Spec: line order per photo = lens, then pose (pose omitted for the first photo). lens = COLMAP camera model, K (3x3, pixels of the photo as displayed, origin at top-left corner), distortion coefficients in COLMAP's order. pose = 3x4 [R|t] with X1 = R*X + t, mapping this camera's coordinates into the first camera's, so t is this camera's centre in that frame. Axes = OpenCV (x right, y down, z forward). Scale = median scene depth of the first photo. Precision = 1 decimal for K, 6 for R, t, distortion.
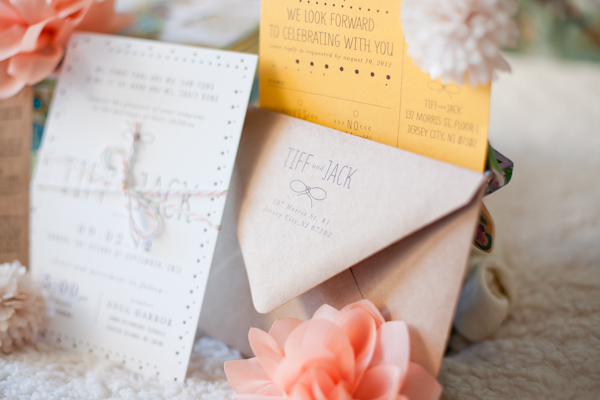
lens RADIAL K [[935.0, 0, 305.7], [0, 935.0, 201.4], [0, 0, 1]] dist [-0.192538, 0.000000]
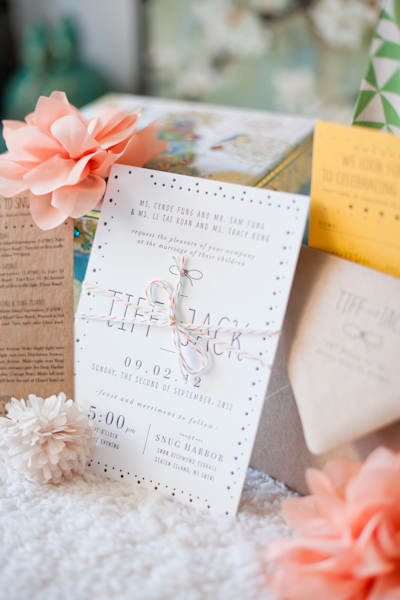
lens RADIAL K [[935.0, 0, 227.4], [0, 935.0, 308.3], [0, 0, 1]] dist [-0.192538, 0.000000]
pose [[0.999678, 0.006235, -0.024586, -0.114132], [-0.004837, 0.998391, 0.056500, -0.092356], [0.024898, -0.056362, 0.998100, -0.018152]]
